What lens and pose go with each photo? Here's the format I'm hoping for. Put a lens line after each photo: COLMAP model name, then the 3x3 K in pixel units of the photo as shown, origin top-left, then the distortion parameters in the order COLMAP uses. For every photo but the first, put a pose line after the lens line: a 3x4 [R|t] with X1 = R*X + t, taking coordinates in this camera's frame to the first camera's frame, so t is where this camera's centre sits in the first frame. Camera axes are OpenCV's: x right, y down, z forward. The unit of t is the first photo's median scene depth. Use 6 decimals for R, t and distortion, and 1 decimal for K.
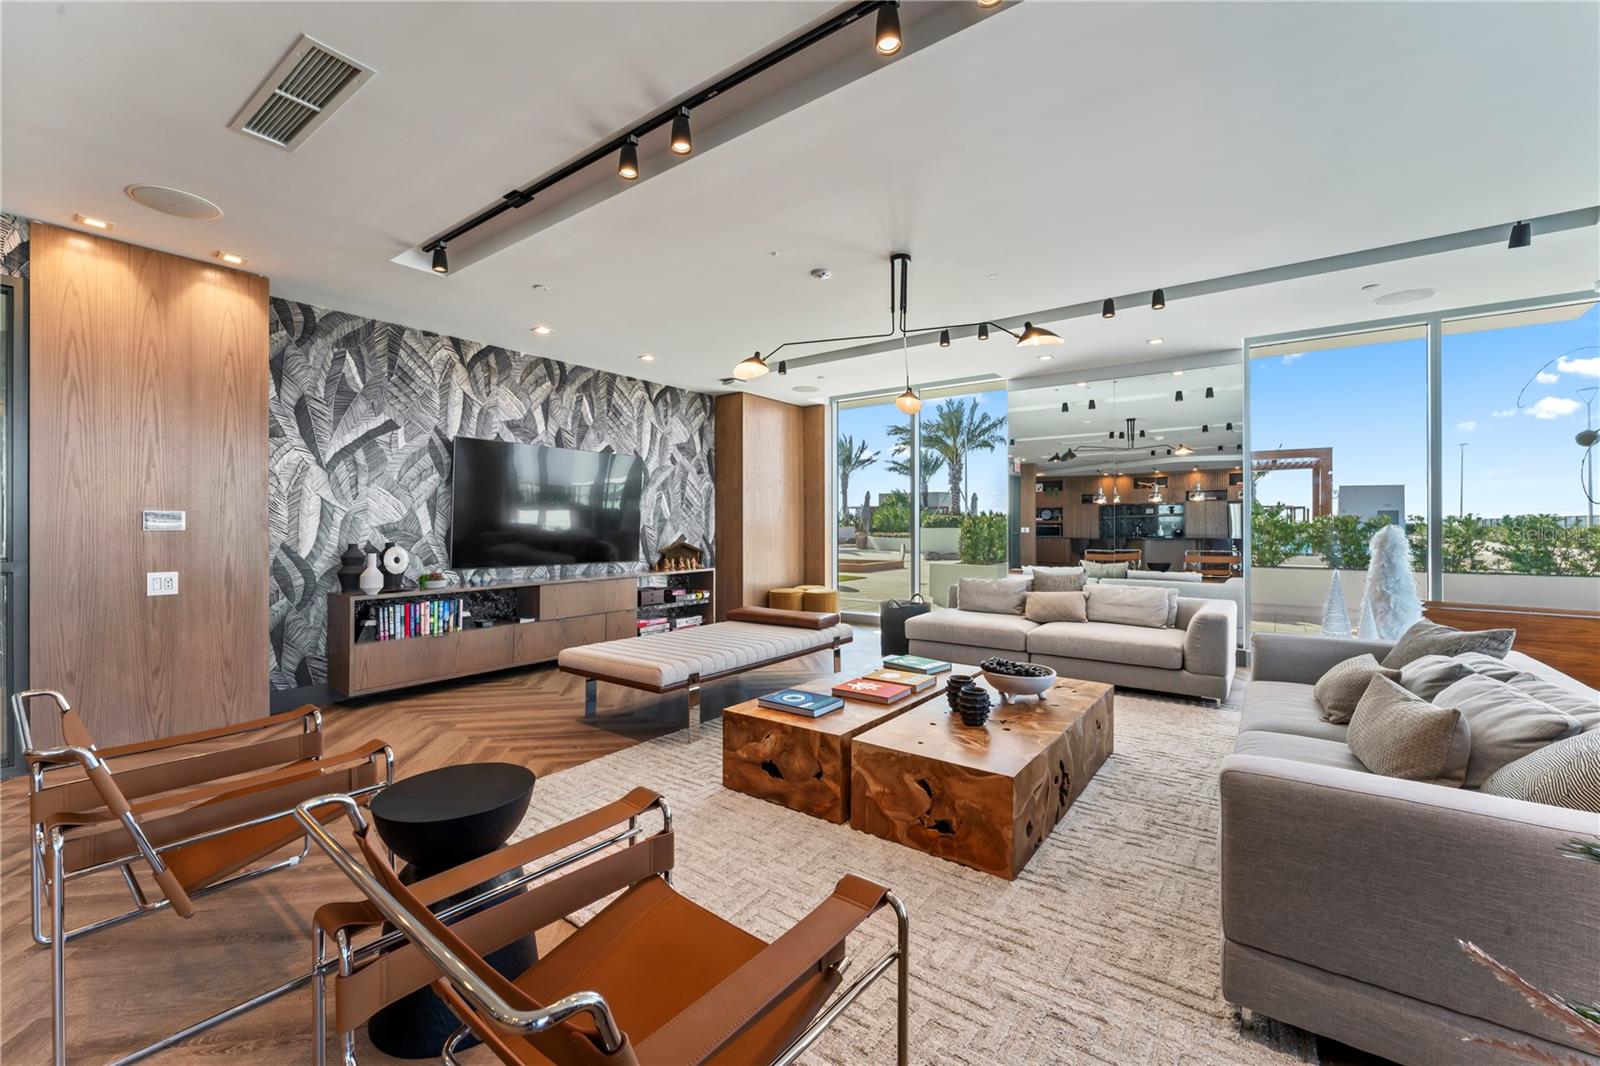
lens RADIAL K [[651.7, 0, 796.6], [0, 651.7, 523.3], [0, 0, 1]] dist [-0.001131, 0.000010]
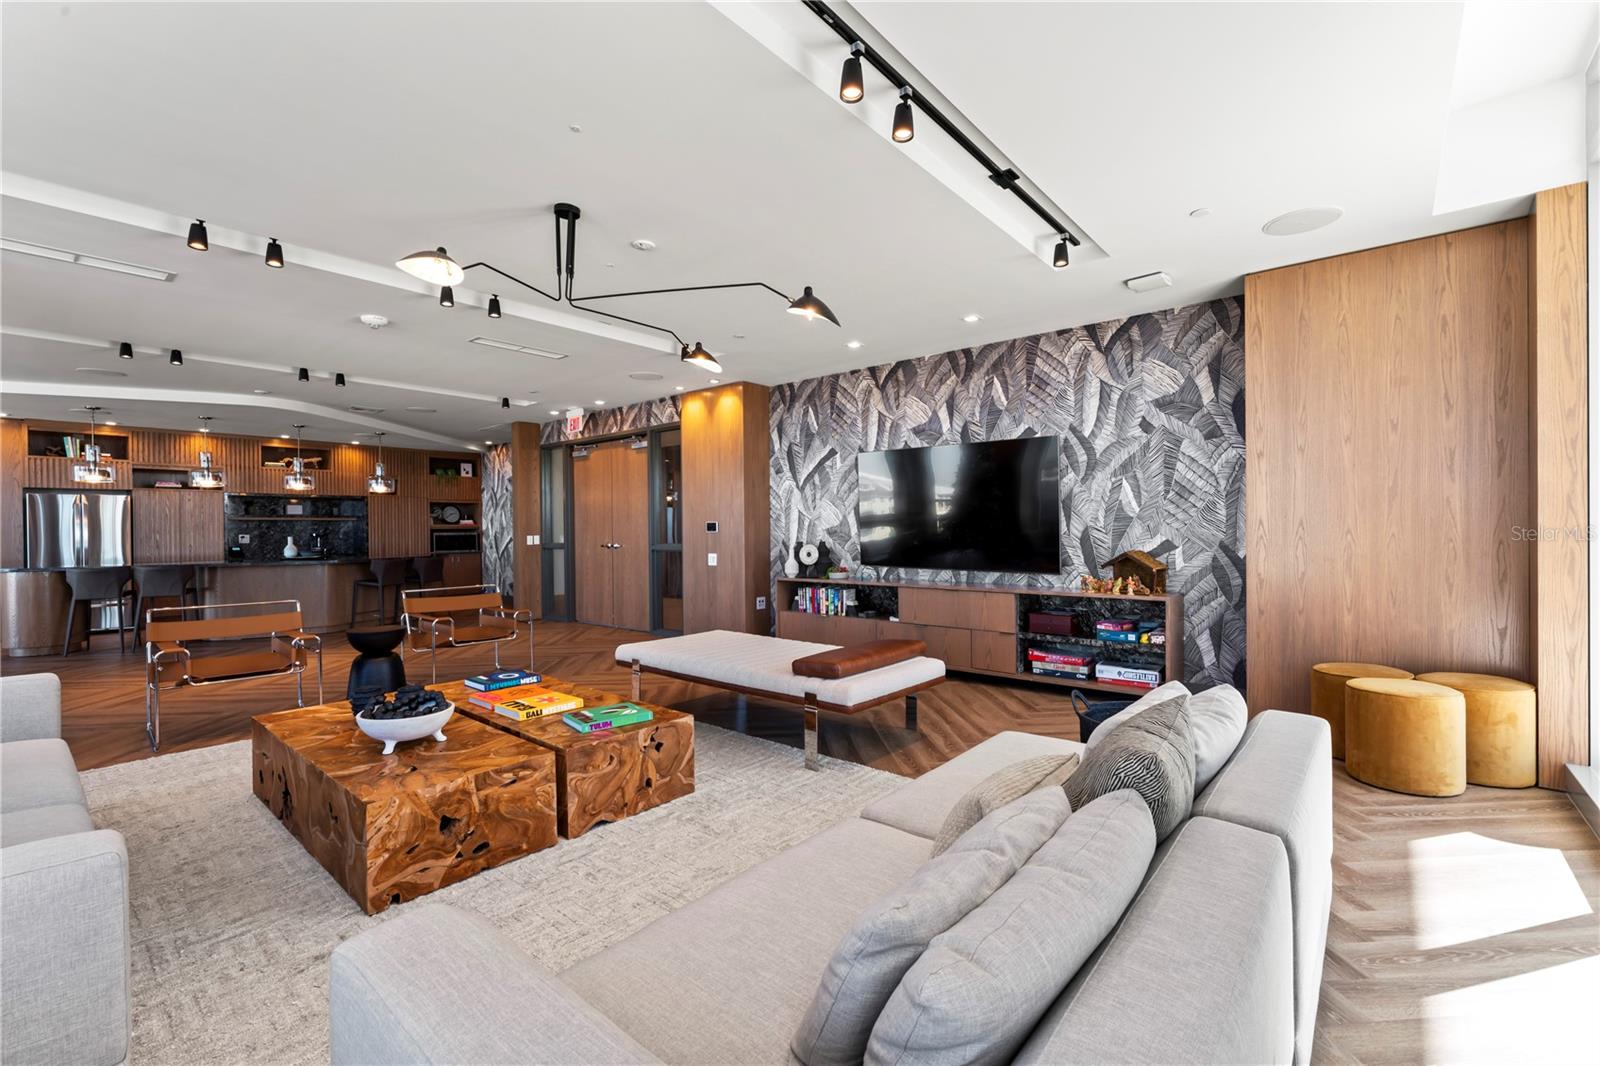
lens RADIAL K [[677.7, 0, 795.7], [0, 677.7, 536.0], [0, 0, 1]] dist [-0.002513, -0.000039]
pose [[-0.066687, 0.012463, -0.997696, 0.647939], [0.012202, 0.999857, 0.011674, 0.001282], [0.997699, -0.011395, -0.066830, 0.877041]]
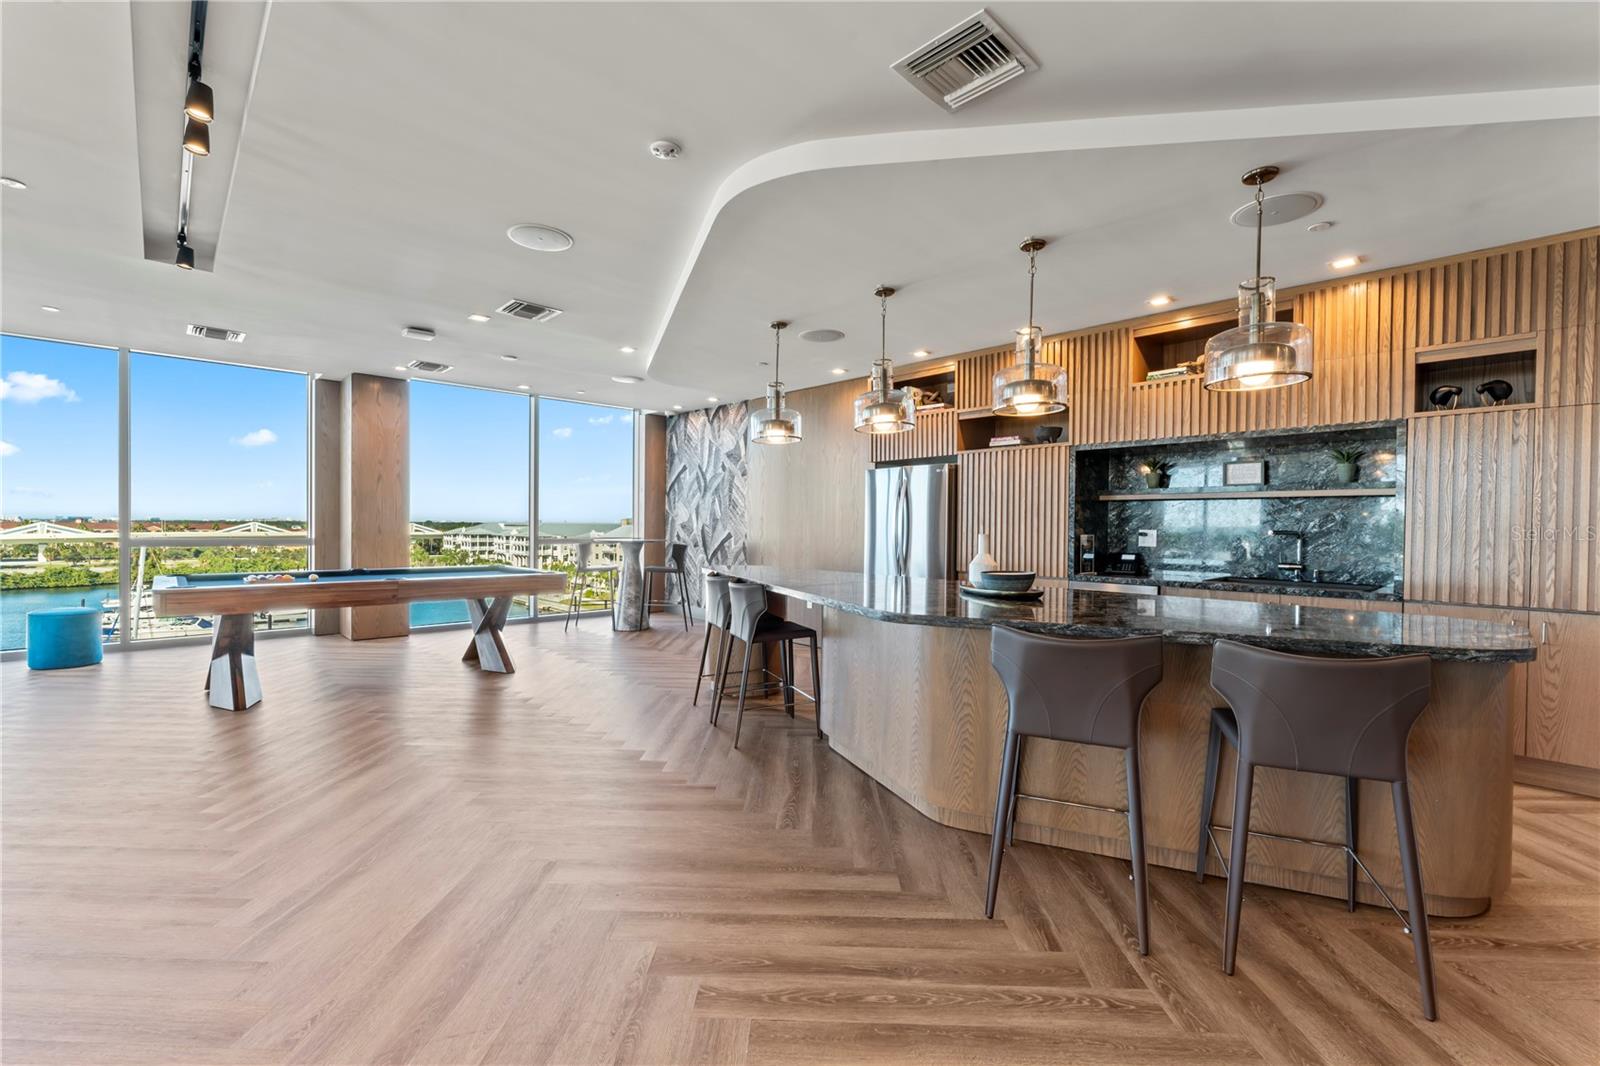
lens RADIAL K [[677.7, 0, 797.8], [0, 677.7, 532.4], [0, 0, 1]] dist [-0.002513, -0.000039]
pose [[-0.159337, 0.012070, -0.987150, 1.223644], [-0.002610, 0.999917, 0.012647, 0.002707], [0.987221, 0.004592, -0.159292, 1.668011]]
